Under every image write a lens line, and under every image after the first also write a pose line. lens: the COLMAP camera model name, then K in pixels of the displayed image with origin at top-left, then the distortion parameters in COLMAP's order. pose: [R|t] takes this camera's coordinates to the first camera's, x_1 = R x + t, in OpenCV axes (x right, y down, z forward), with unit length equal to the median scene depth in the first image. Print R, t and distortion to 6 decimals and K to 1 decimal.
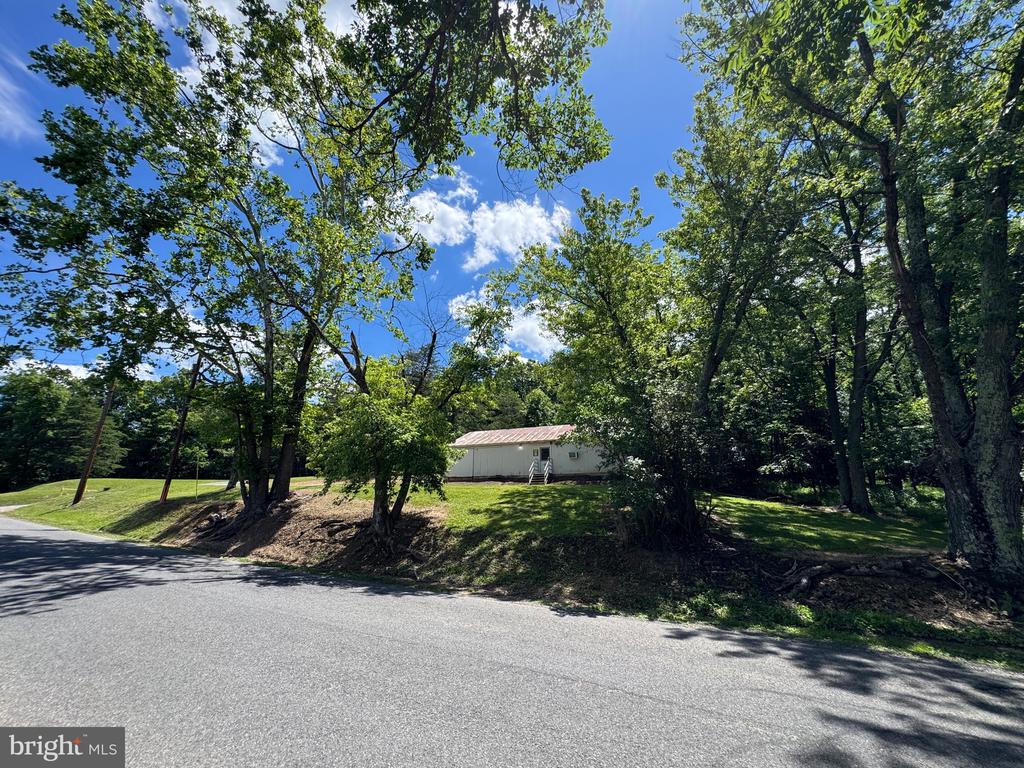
lens RADIAL K [[408.7, 0, 511.2], [0, 408.7, 383.6], [0, 0, 1]] dist [-0.002818, 0.000125]
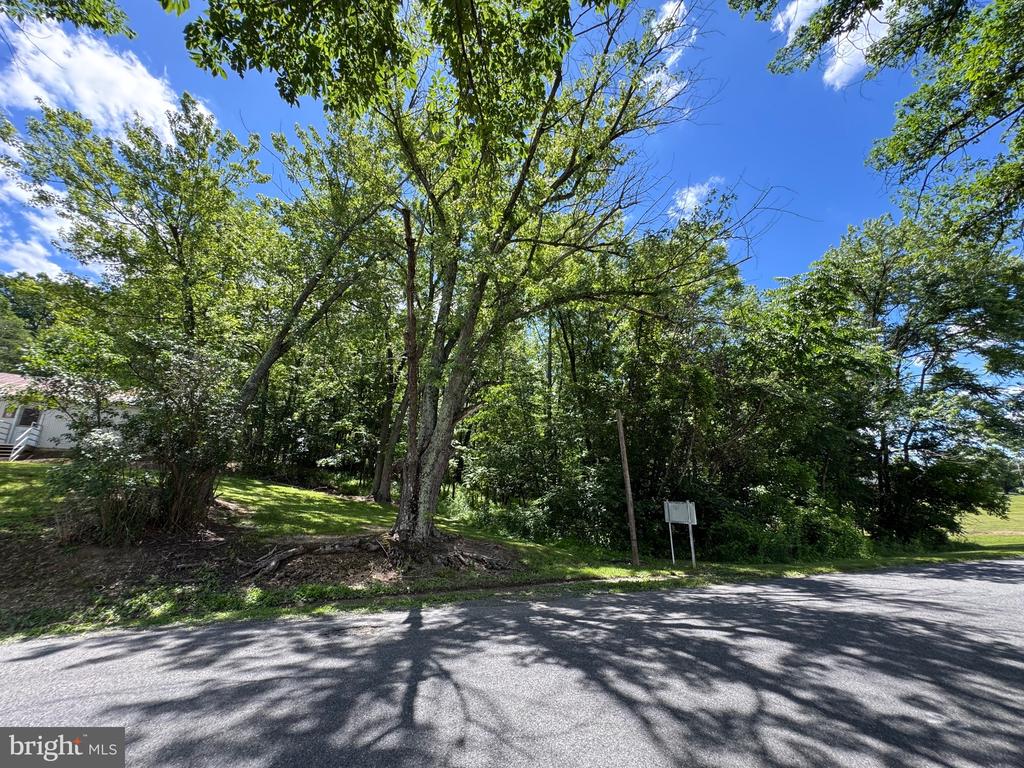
lens RADIAL K [[408.7, 0, 511.2], [0, 408.7, 383.6], [0, 0, 1]] dist [-0.002818, 0.000125]
pose [[0.619086, 0.213695, 0.755690, 0.174273], [-0.230142, 0.969386, -0.085584, -0.021689], [-0.750844, -0.120931, 0.649314, -0.088671]]
